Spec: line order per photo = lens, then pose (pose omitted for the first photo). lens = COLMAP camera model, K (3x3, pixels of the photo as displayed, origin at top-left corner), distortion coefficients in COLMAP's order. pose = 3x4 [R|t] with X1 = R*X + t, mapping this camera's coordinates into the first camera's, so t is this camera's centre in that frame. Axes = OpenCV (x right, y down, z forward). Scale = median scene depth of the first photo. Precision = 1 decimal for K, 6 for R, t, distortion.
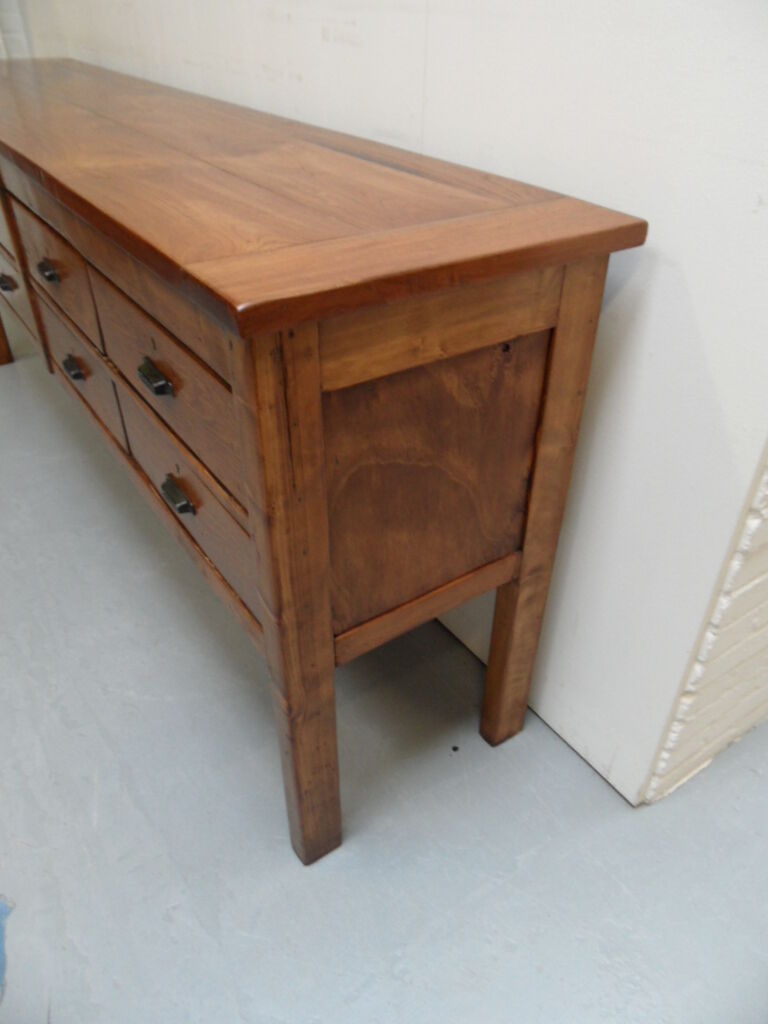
lens RADIAL K [[751.1, 0, 388.5], [0, 751.1, 512.7], [0, 0, 1]] dist [-0.023833, 0.005472]
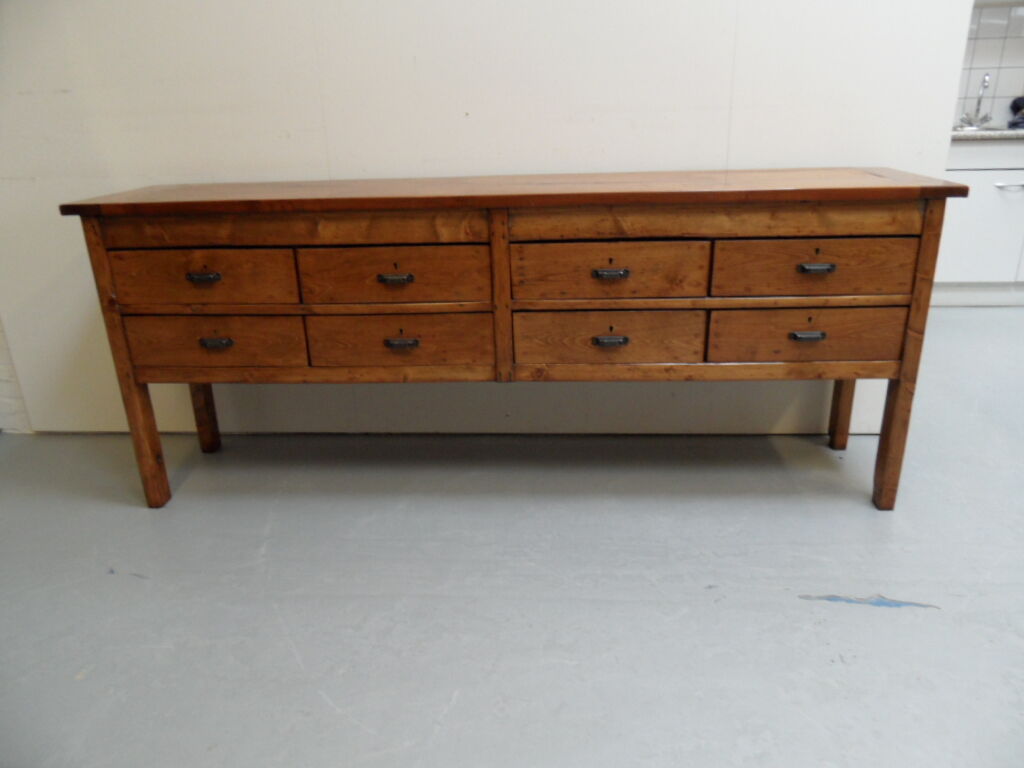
lens RADIAL K [[751.1, 0, 518.0], [0, 751.1, 381.3], [0, 0, 1]] dist [-0.023833, 0.005472]
pose [[0.613608, -0.312493, 0.725144, -2.075152], [0.491670, 0.869806, -0.041212, -0.199487], [-0.617856, 0.381820, 0.687363, 0.198424]]
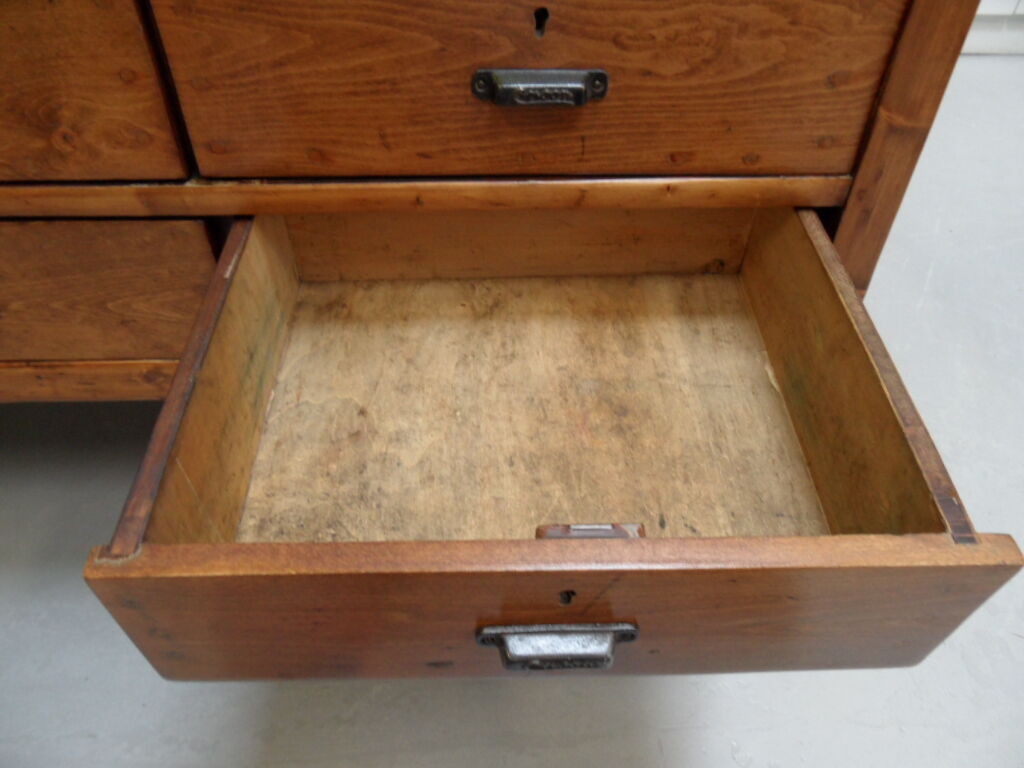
lens RADIAL K [[751.1, 0, 519.4], [0, 751.1, 383.4], [0, 0, 1]] dist [-0.023833, 0.005472]
pose [[0.536958, -0.577408, 0.615042, -0.700010], [0.488383, 0.807229, 0.331456, -0.170103], [-0.687865, 0.122398, 0.715444, 0.555962]]
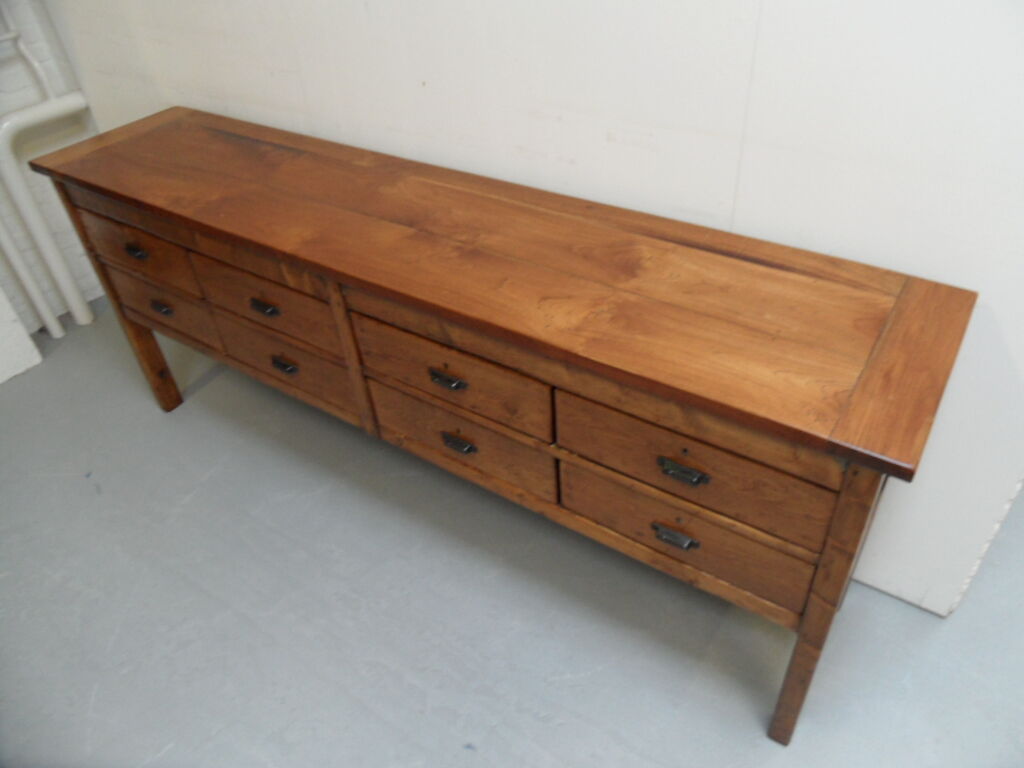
lens RADIAL K [[751.1, 0, 518.4], [0, 751.1, 379.9], [0, 0, 1]] dist [-0.023833, 0.005472]
pose [[0.927846, -0.289111, 0.235619, -0.759639], [0.275782, 0.957143, 0.088435, -0.477718], [-0.251088, -0.017075, 0.967814, -0.222596]]
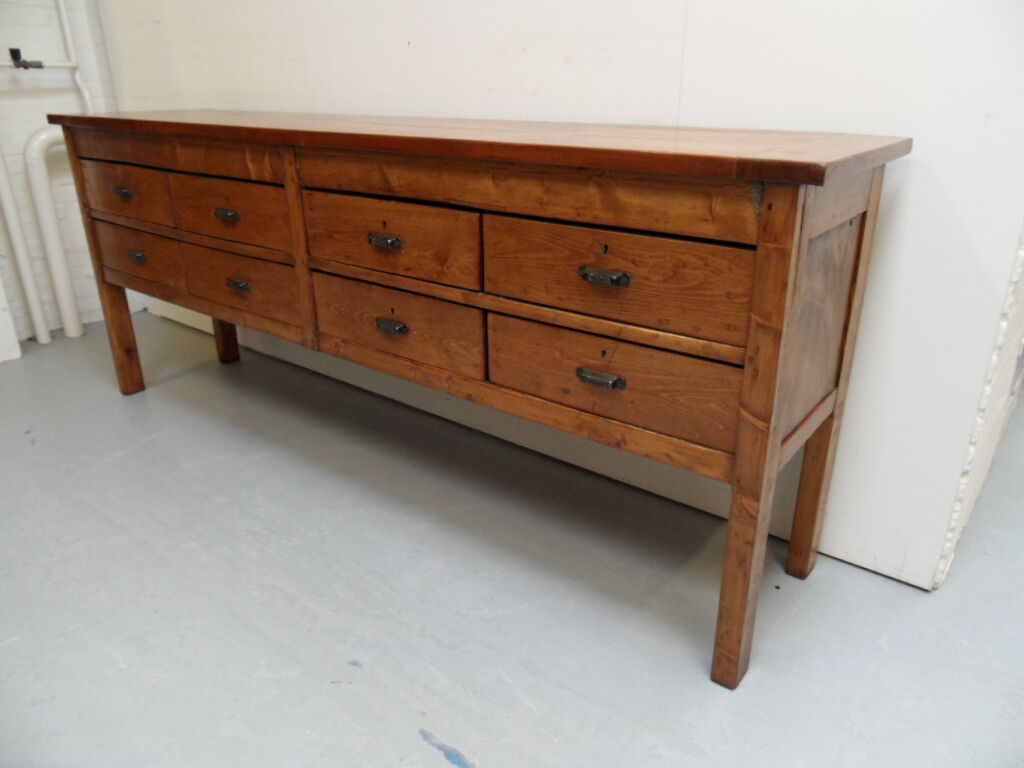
lens RADIAL K [[751.1, 0, 515.2], [0, 751.1, 379.4], [0, 0, 1]] dist [-0.023833, 0.005472]
pose [[0.953675, -0.133764, 0.269465, -0.728439], [0.192111, 0.960081, -0.203316, 0.198986], [-0.231512, 0.245665, 0.941303, -0.126059]]
